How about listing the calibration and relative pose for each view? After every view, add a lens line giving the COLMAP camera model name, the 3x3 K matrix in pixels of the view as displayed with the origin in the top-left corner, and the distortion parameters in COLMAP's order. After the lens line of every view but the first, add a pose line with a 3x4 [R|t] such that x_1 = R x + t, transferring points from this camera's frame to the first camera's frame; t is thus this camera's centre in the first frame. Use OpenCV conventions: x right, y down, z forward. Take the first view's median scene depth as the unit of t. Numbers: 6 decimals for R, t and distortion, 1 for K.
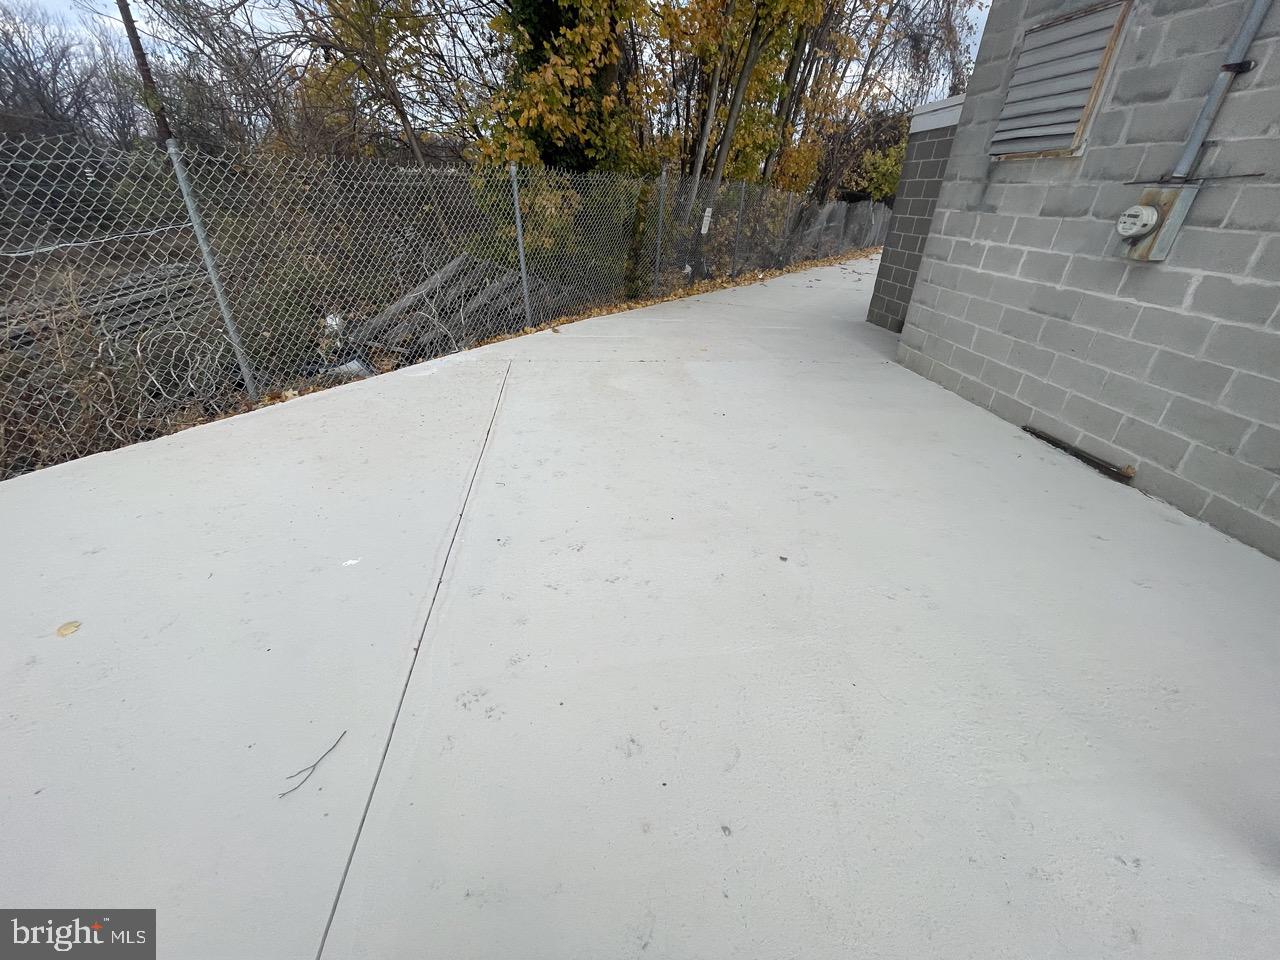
lens RADIAL K [[526.1, 0, 640.7], [0, 526.1, 486.9], [0, 0, 1]] dist [-0.003206, 0.000421]
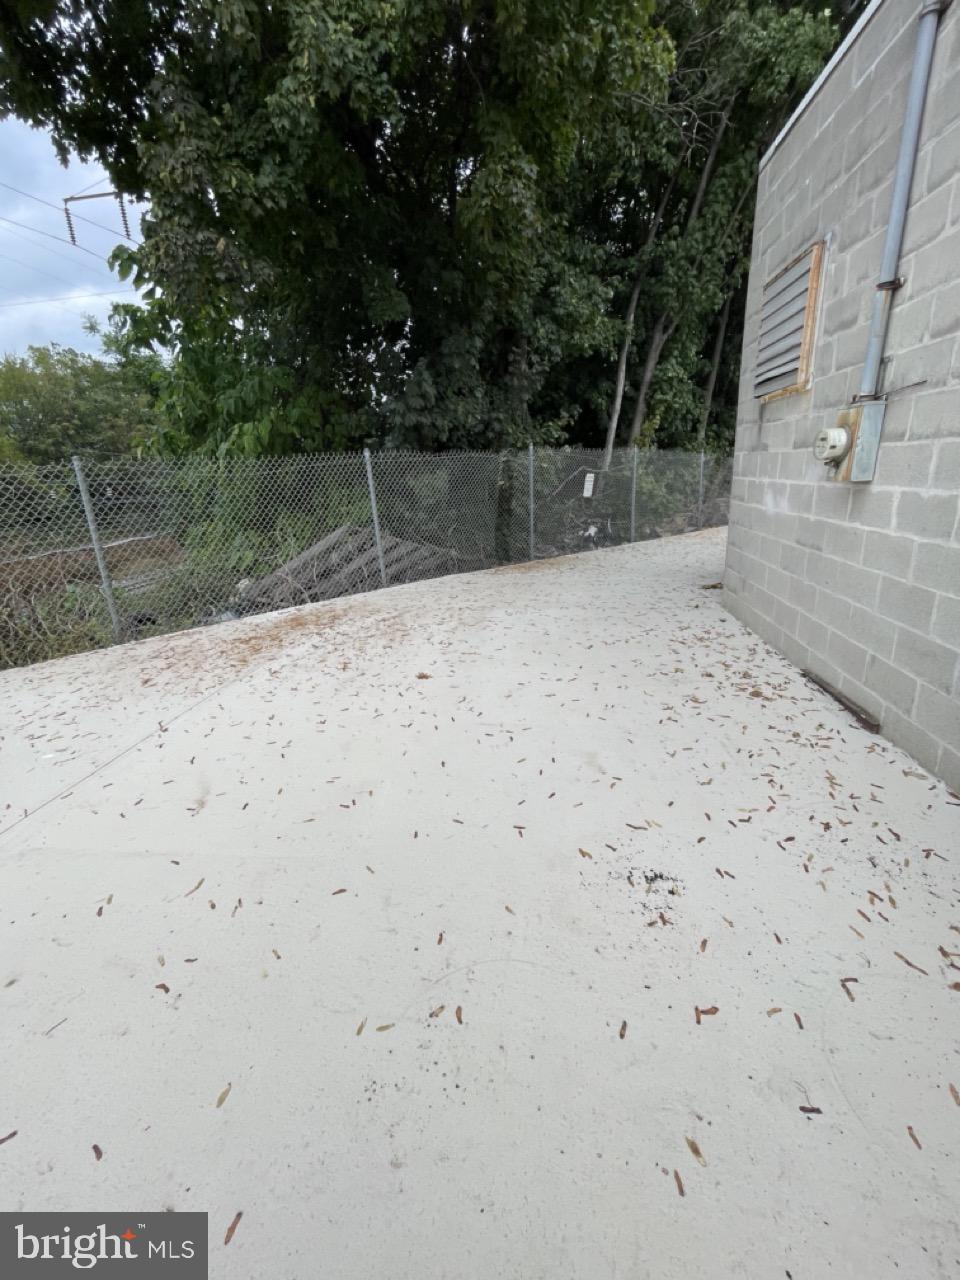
lens RADIAL K [[526.1, 0, 487.5], [0, 526.1, 645.4], [0, 0, 1]] dist [-0.003206, 0.000421]
pose [[0.966020, 0.003358, -0.258447, 0.601294], [-0.053032, 0.981218, -0.185472, 0.048791], [0.252970, 0.192875, 0.948053, 0.034423]]
